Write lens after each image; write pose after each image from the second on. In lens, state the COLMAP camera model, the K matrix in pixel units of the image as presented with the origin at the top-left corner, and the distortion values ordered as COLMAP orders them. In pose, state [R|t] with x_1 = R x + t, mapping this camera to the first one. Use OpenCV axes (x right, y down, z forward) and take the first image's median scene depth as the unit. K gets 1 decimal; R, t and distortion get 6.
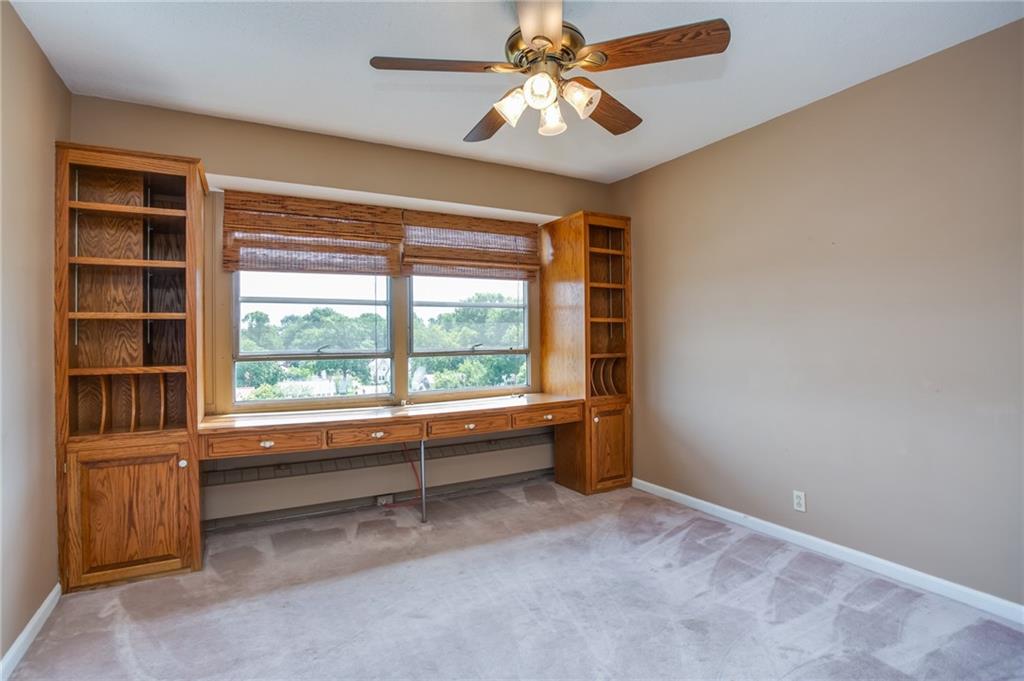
lens RADIAL K [[518.6, 0, 512.8], [0, 518.6, 337.6], [0, 0, 1]] dist [-0.049767, 0.017655]
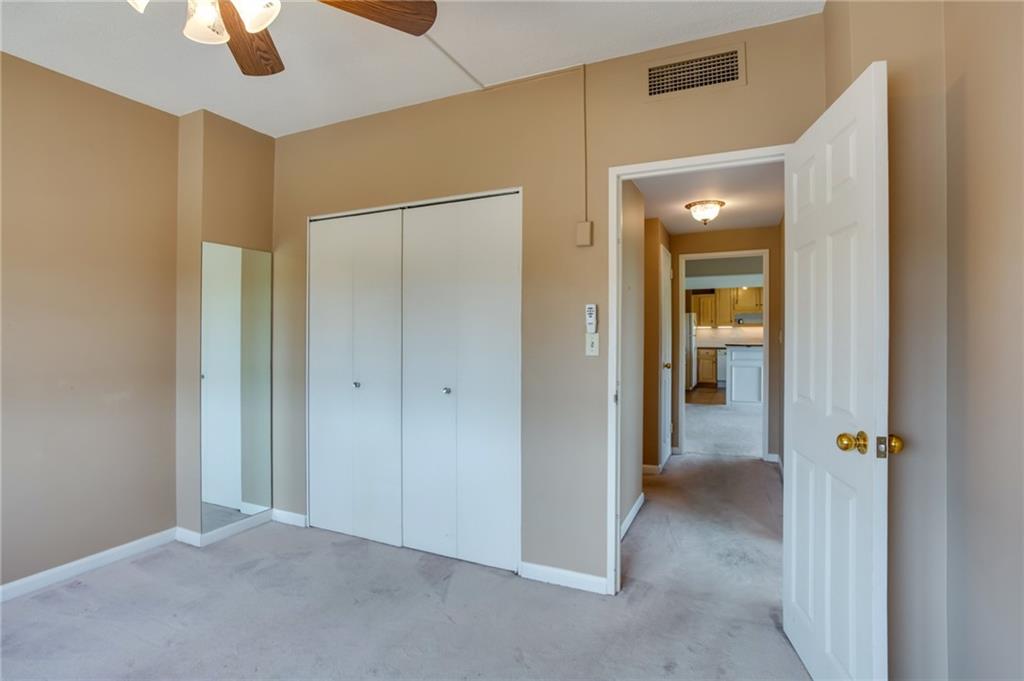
lens RADIAL K [[518.6, 0, 512.9], [0, 518.6, 334.8], [0, 0, 1]] dist [-0.049767, 0.017655]
pose [[-0.606072, 0.005961, 0.795388, -0.592778], [0.005137, 0.999980, -0.003581, 0.000222], [-0.795394, 0.001916, -0.606090, 0.911923]]
